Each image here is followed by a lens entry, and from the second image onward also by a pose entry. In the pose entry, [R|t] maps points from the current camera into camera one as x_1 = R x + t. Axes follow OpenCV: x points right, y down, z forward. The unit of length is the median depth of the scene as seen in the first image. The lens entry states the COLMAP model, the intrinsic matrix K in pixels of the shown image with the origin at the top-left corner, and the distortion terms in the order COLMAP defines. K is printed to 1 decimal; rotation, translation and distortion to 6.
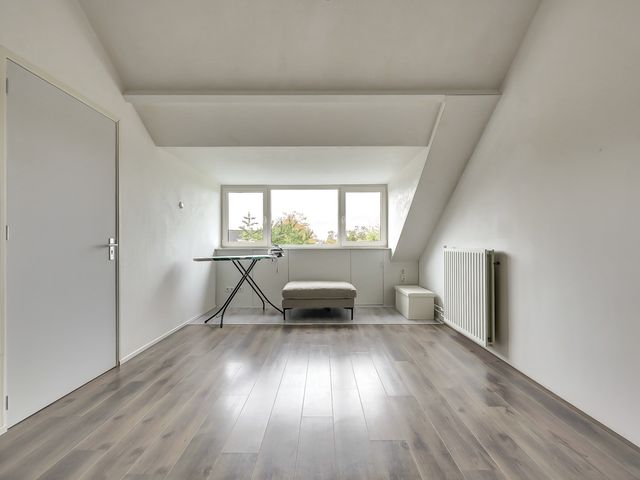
lens RADIAL K [[292.6, 0, 320.0], [0, 292.6, 240.0], [0, 0, 1]] dist [0.001554, 0.000280]
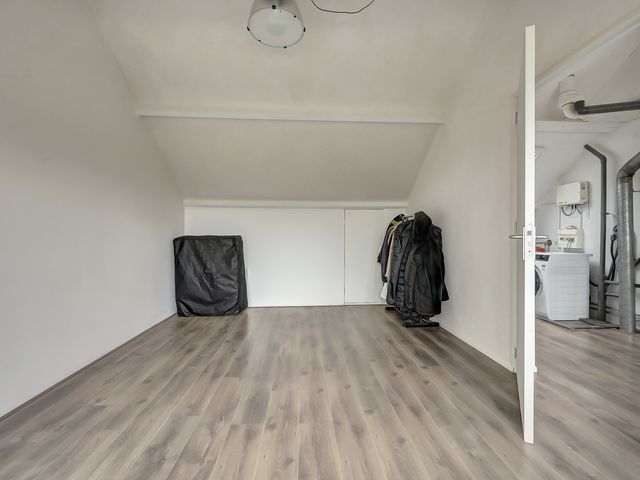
lens RADIAL K [[292.6, 0, 320.0], [0, 292.6, 240.0], [0, 0, 1]] dist [0.001554, 0.000280]
pose [[-0.997736, 0.009089, -0.066637, -0.068589], [0.009353, 0.999950, -0.003647, 0.026777], [0.066600, -0.004262, -0.997771, 2.011074]]
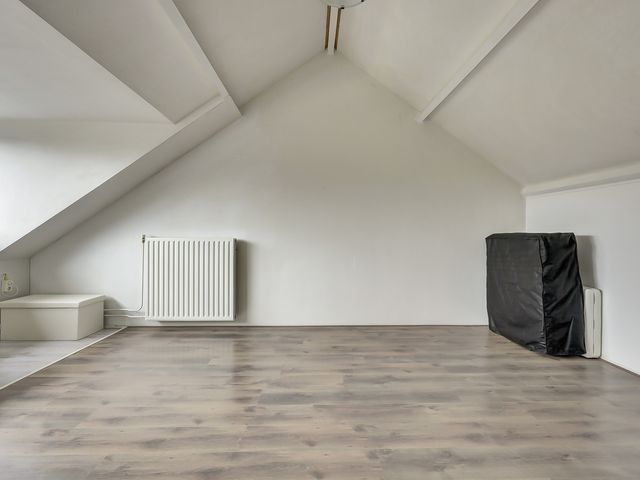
lens RADIAL K [[292.6, 0, 320.0], [0, 292.6, 240.0], [0, 0, 1]] dist [0.001554, 0.000280]
pose [[-0.032153, -0.005922, 0.999465, -0.891923], [-0.022063, 0.999743, 0.005213, 0.034533], [-0.999239, -0.021884, -0.032276, 0.964965]]
